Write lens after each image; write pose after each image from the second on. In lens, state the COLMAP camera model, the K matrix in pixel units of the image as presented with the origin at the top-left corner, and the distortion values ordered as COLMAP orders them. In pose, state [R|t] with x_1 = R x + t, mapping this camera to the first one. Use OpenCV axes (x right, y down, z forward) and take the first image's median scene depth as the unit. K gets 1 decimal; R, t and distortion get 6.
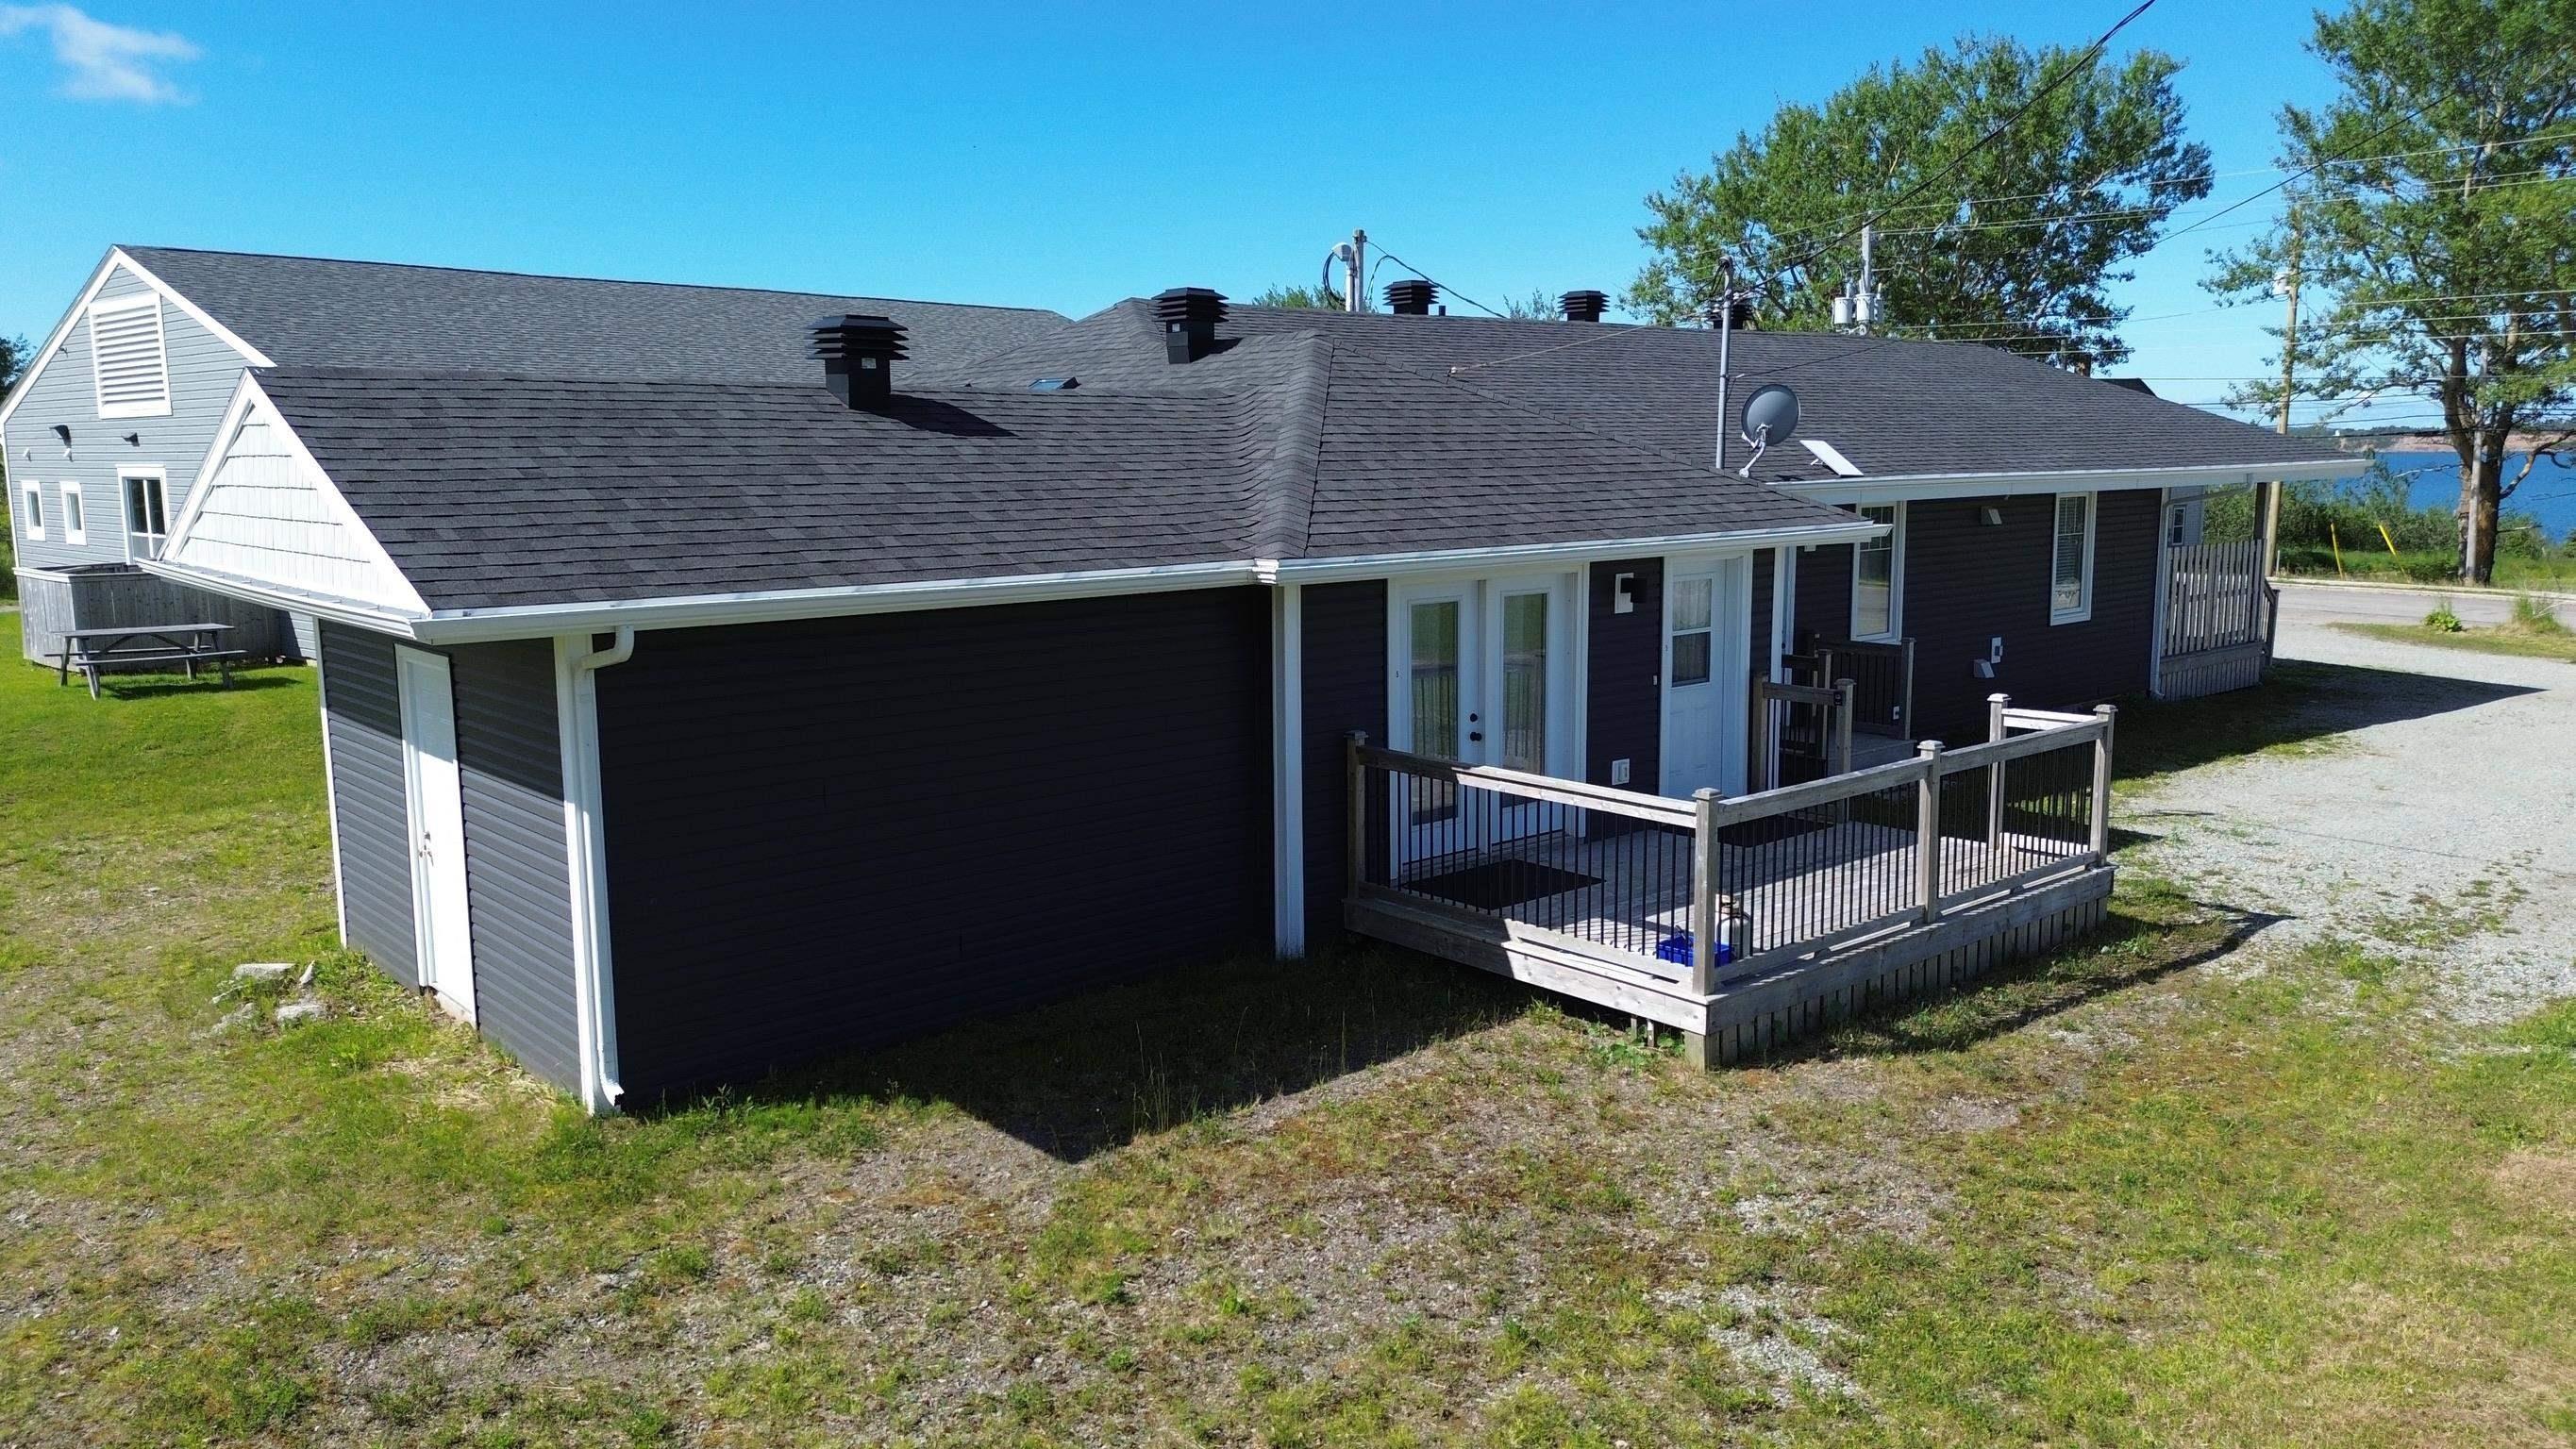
lens RADIAL K [[1814.8, 0, 1288.0], [0, 1814.8, 724.5], [0, 0, 1]] dist [0.071983, -0.088497]
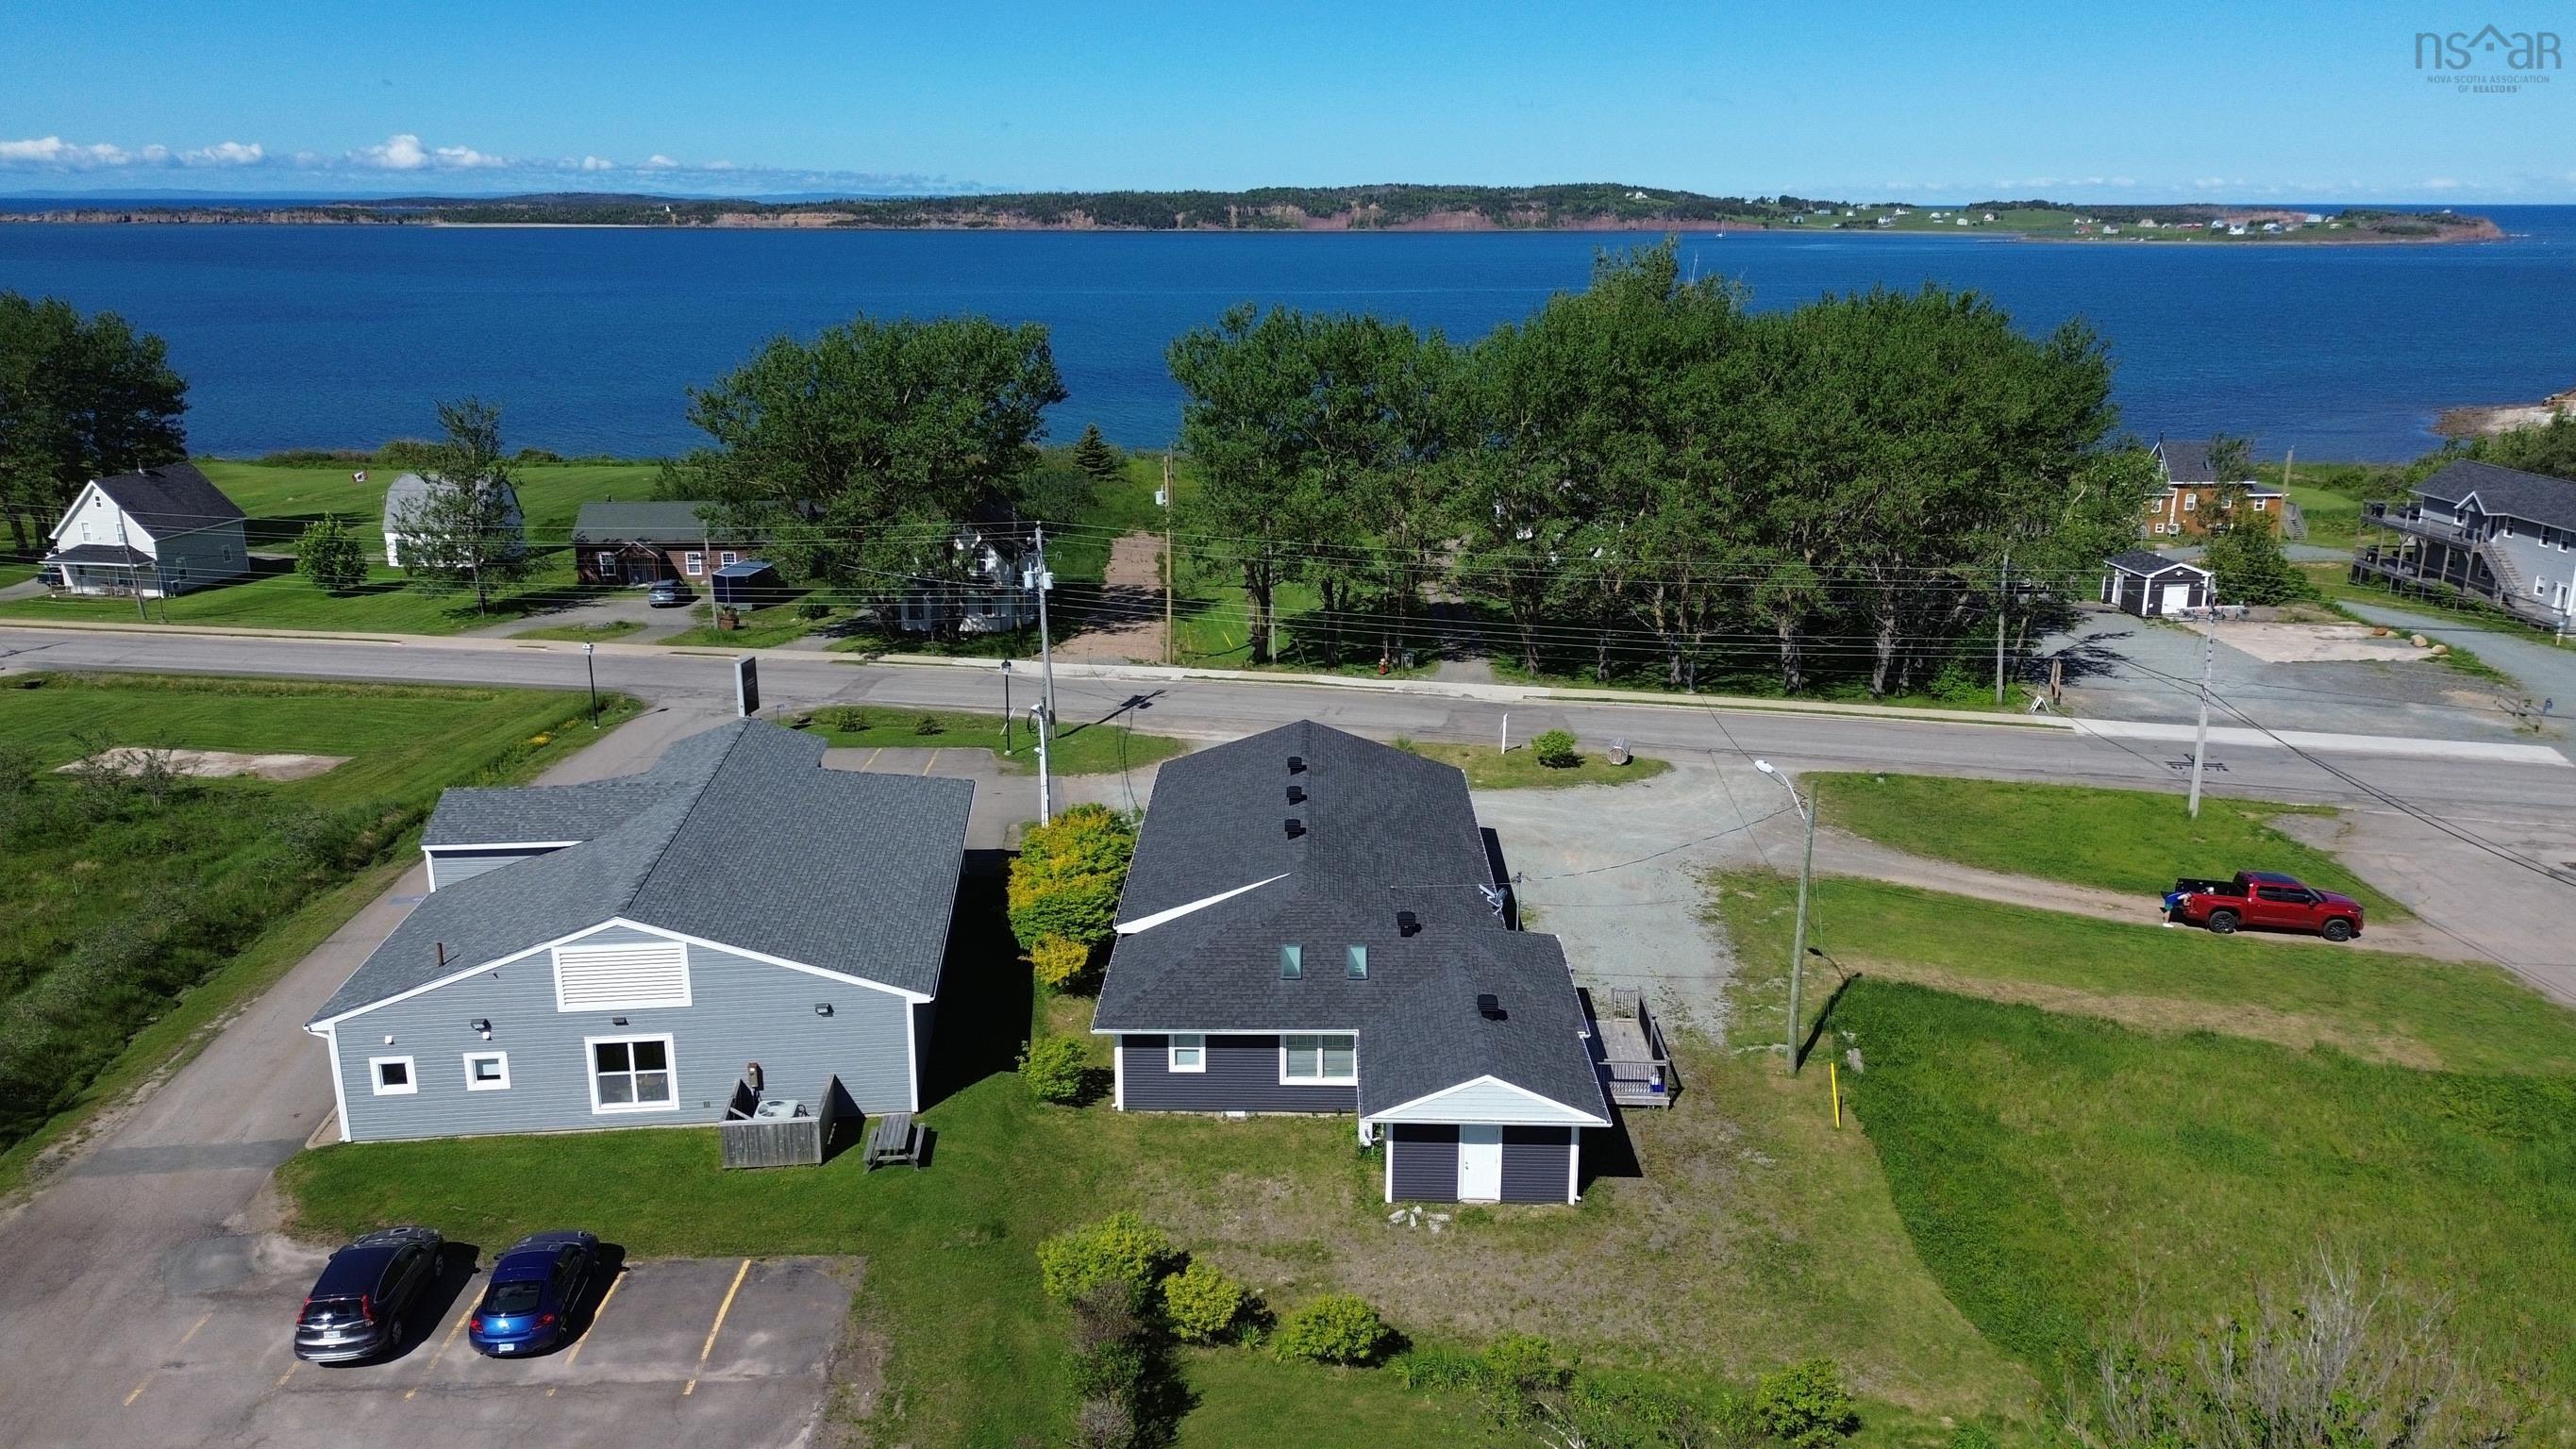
lens RADIAL K [[1831.5, 0, 1280.8], [0, 1831.5, 696.7], [0, 0, 1]] dist [0.079294, -0.091891]
pose [[0.670313, -0.185339, 0.718561, -3.542177], [0.102542, 0.982153, 0.157671, -1.662815], [-0.734960, -0.032006, 0.677355, -1.436522]]
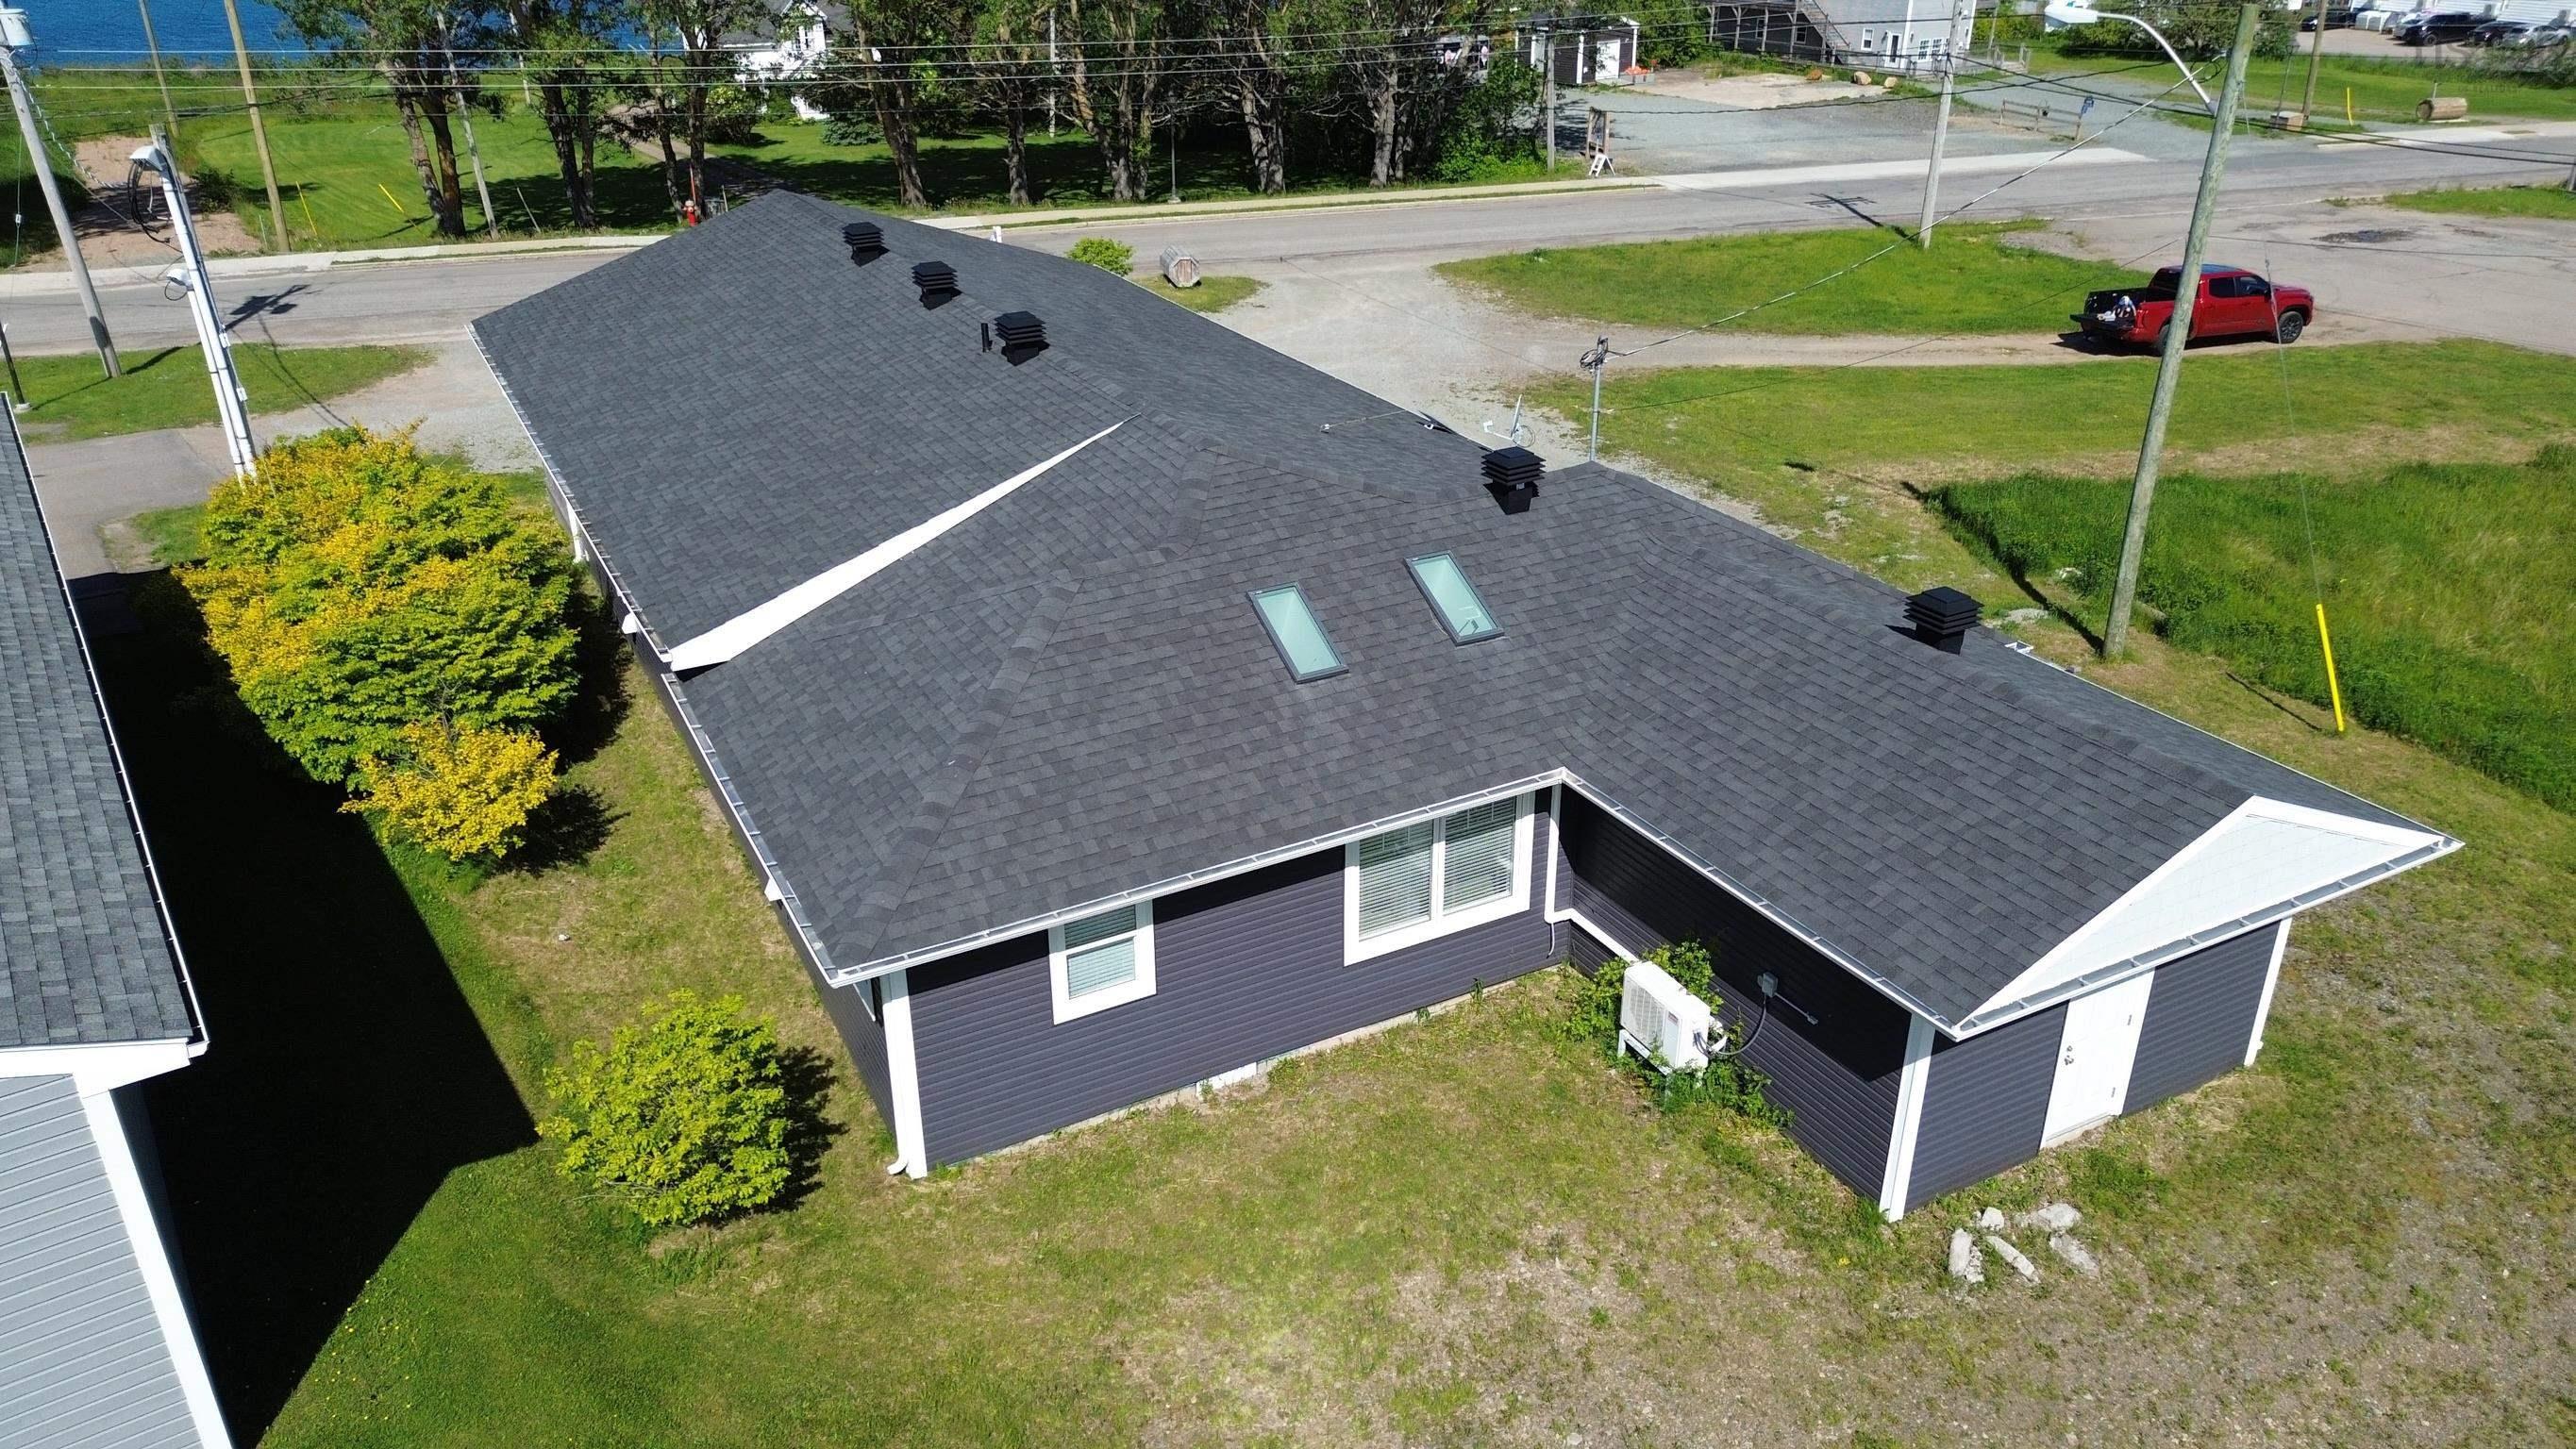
lens RADIAL K [[1831.5, 0, 1280.8], [0, 1831.5, 696.7], [0, 0, 1]] dist [0.079294, -0.091891]
pose [[0.221432, -0.404167, 0.887478, -1.813312], [0.152815, 0.913207, 0.377757, -0.842586], [-0.963128, 0.051973, 0.263977, 1.227097]]
